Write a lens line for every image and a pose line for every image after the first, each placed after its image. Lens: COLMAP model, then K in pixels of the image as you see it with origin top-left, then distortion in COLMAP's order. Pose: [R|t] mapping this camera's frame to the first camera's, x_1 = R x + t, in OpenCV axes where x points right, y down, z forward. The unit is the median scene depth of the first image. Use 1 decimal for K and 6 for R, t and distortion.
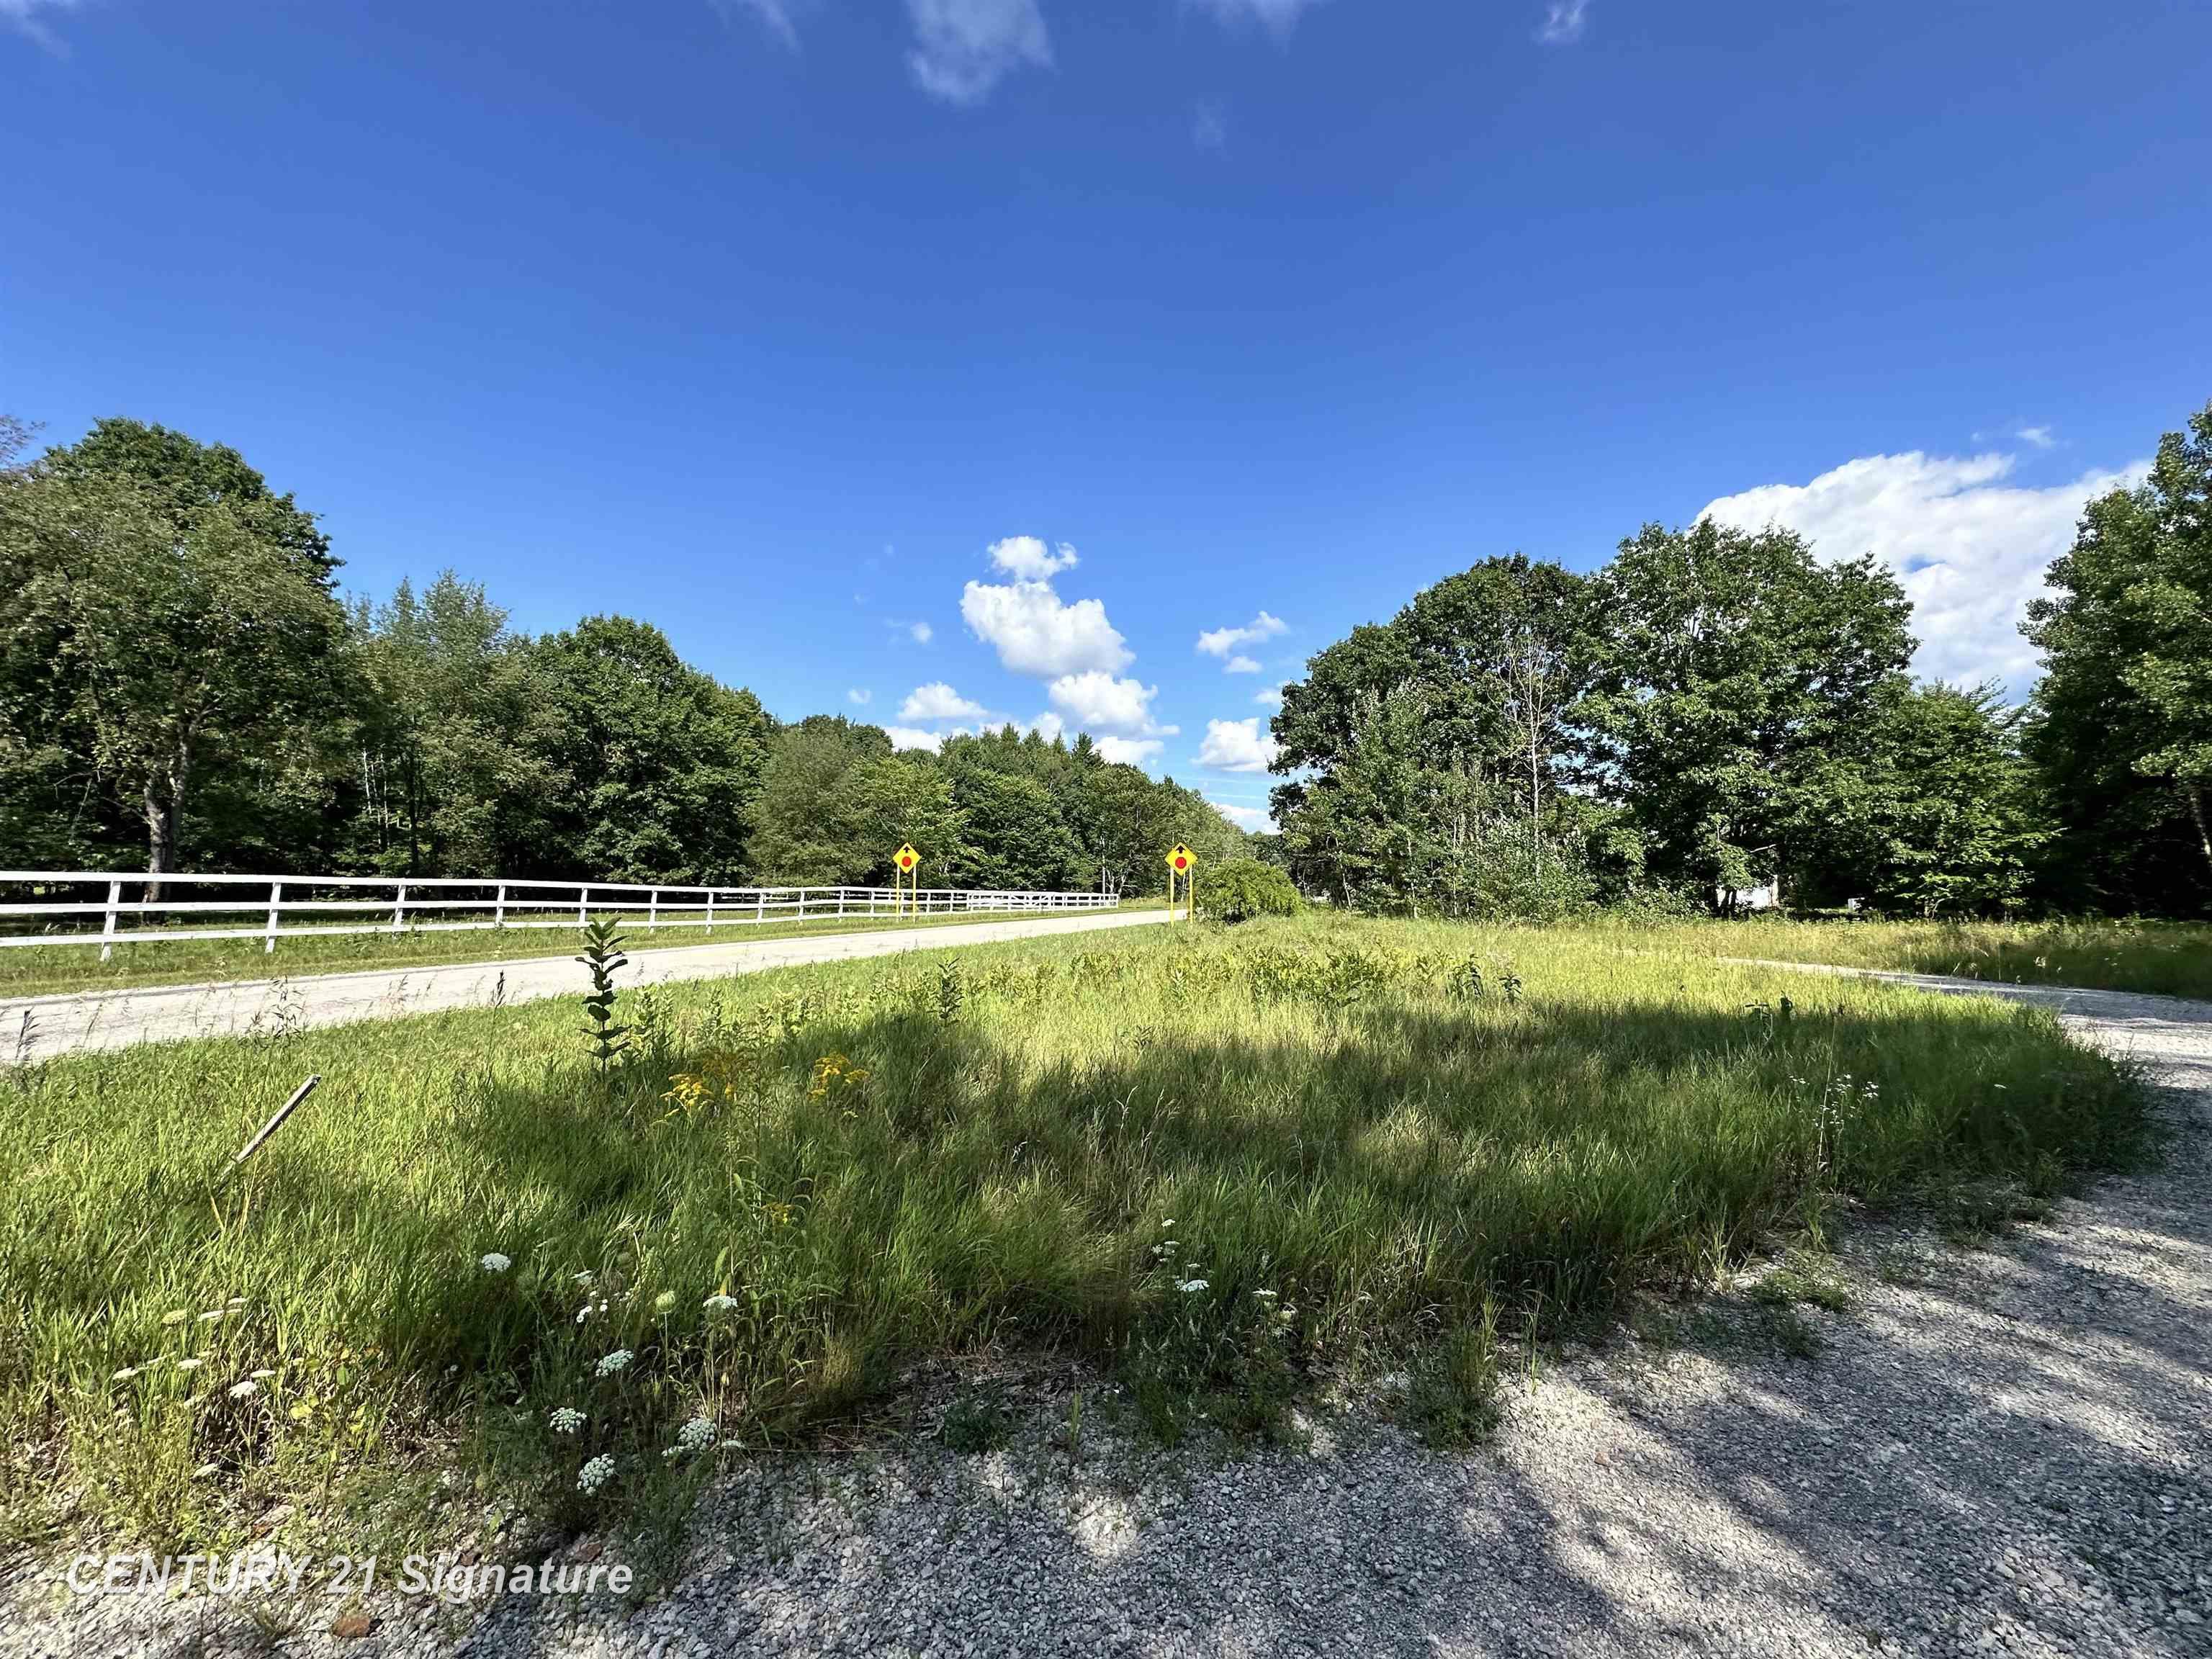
lens RADIAL K [[891.5, 0, 1106.0], [0, 891.5, 829.5], [0, 0, 1]] dist [0.001664, 0.000292]
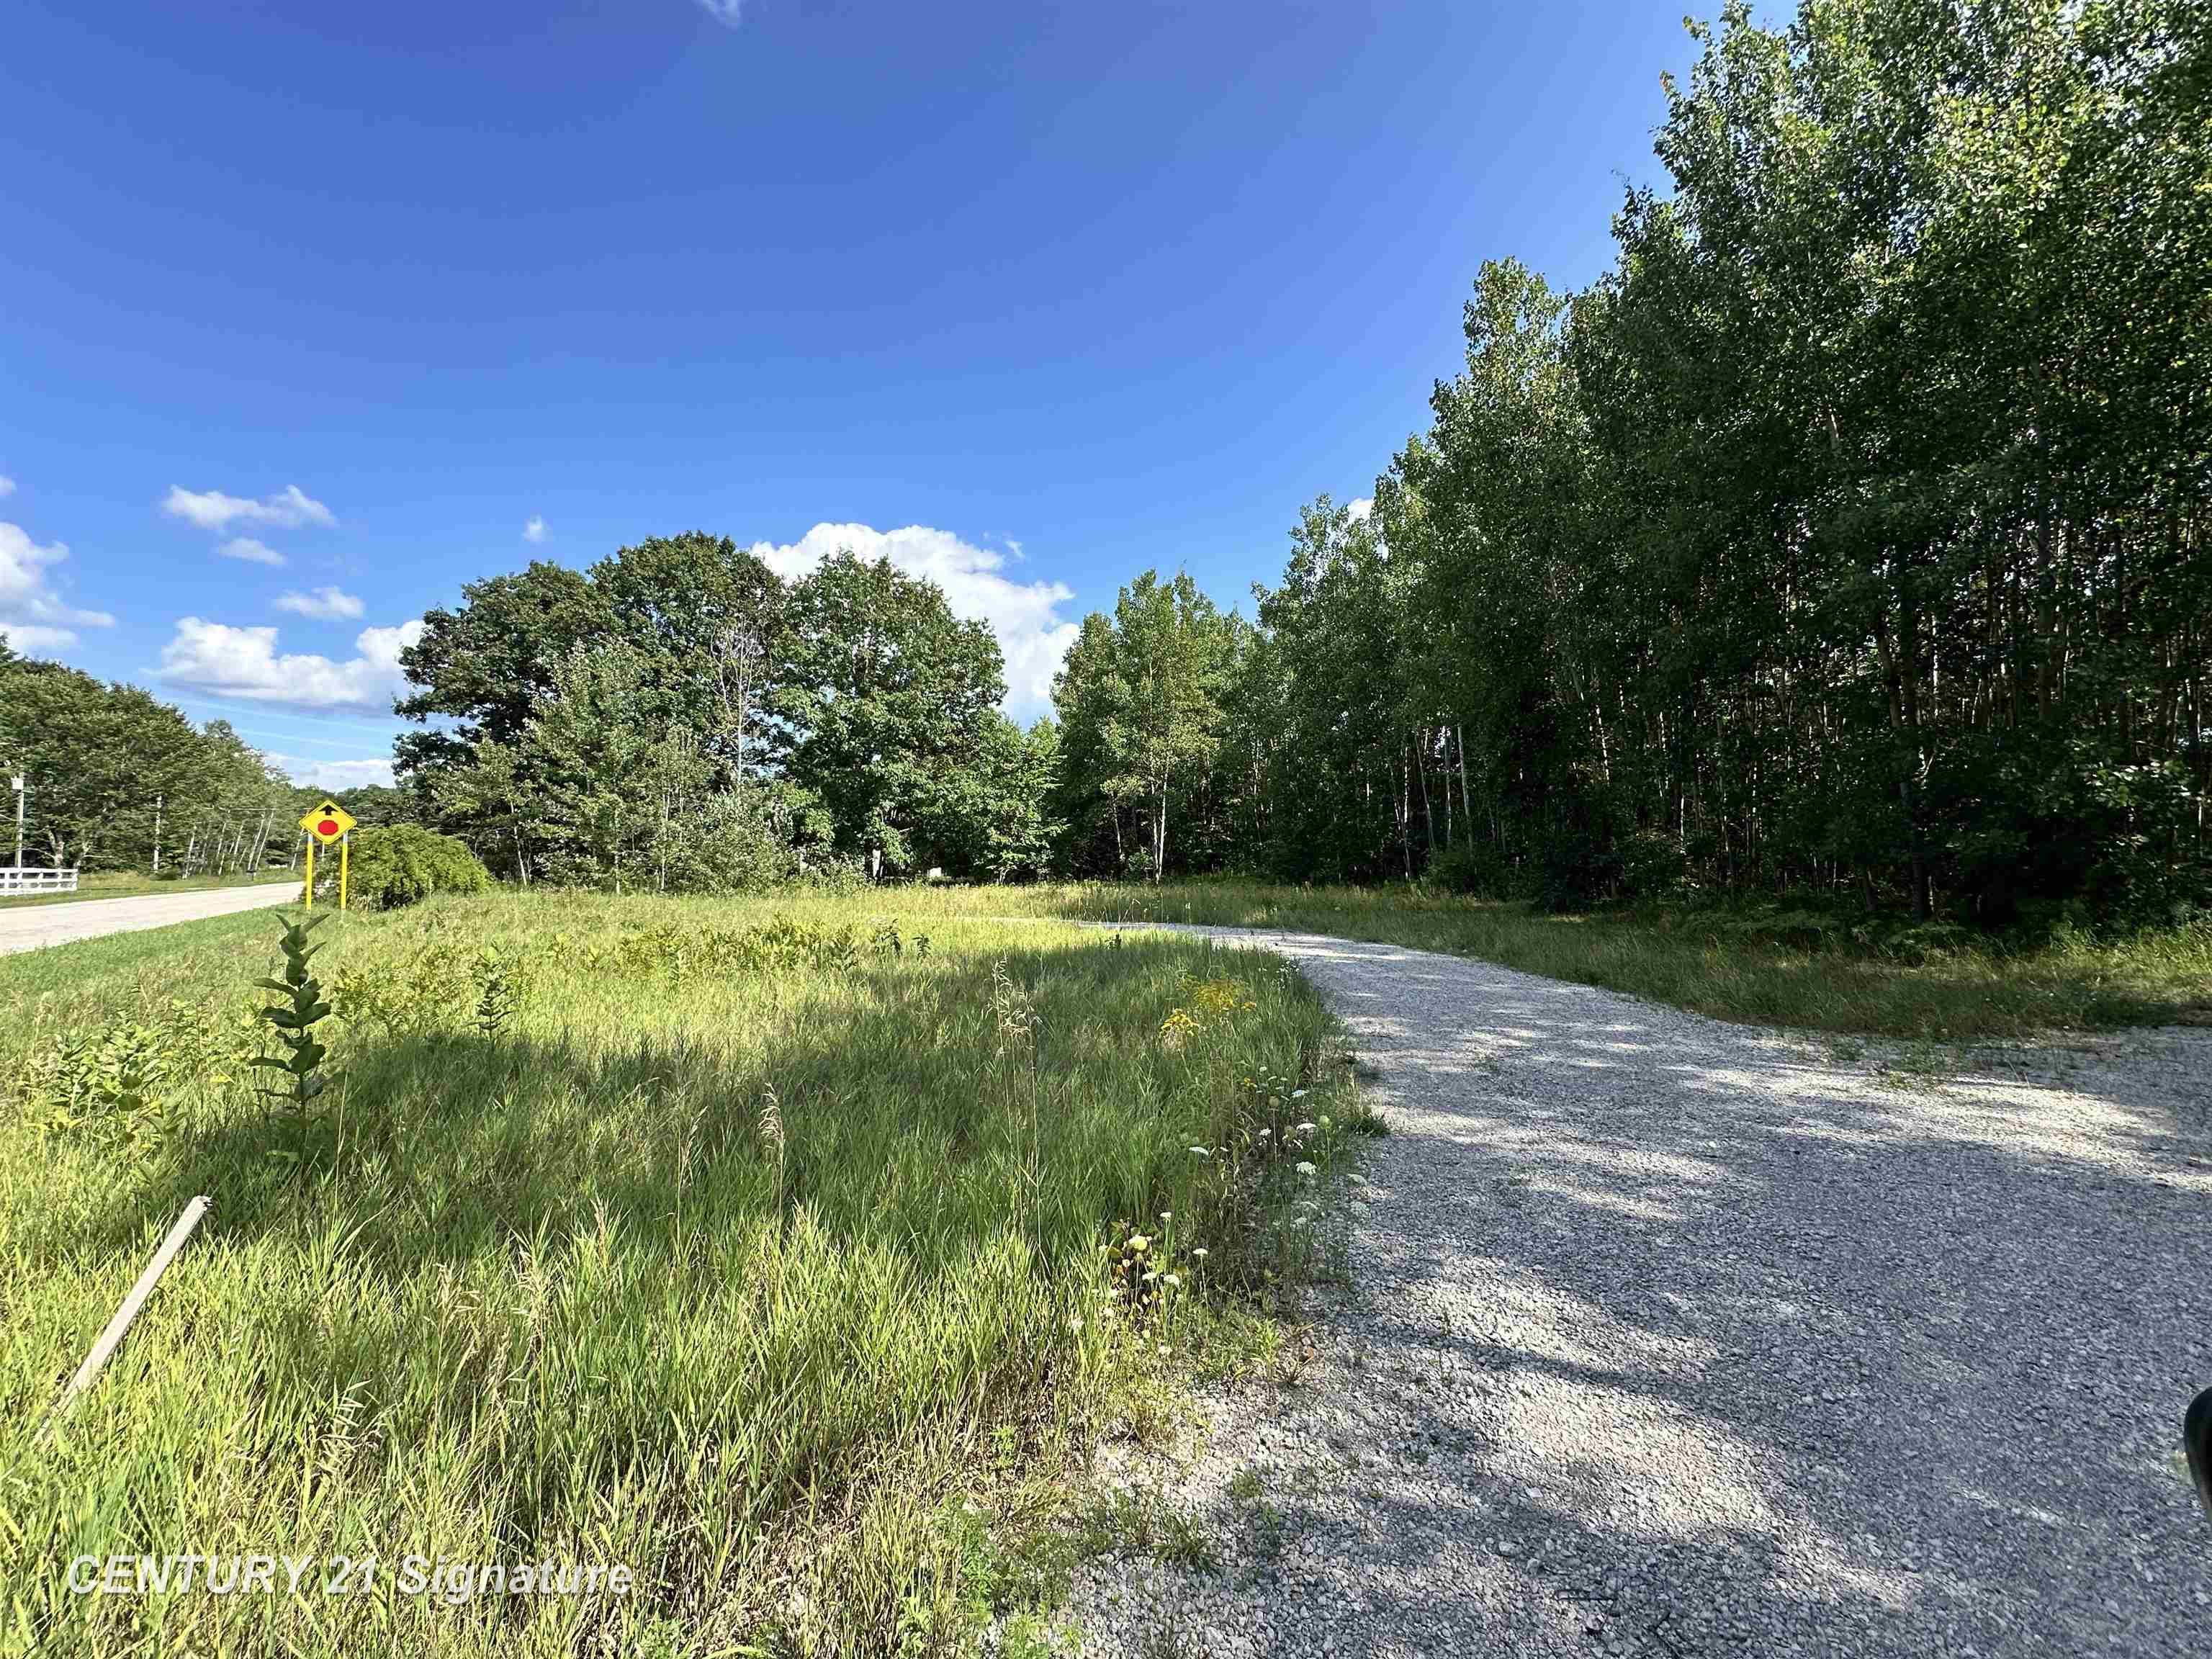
lens RADIAL K [[891.5, 0, 1106.0], [0, 891.5, 829.5], [0, 0, 1]] dist [0.001664, 0.000292]
pose [[0.599092, 0.030719, 0.800090, -0.109998], [-0.055923, 0.998429, 0.003540, -0.000282], [-0.798725, -0.046864, 0.599869, 0.019614]]
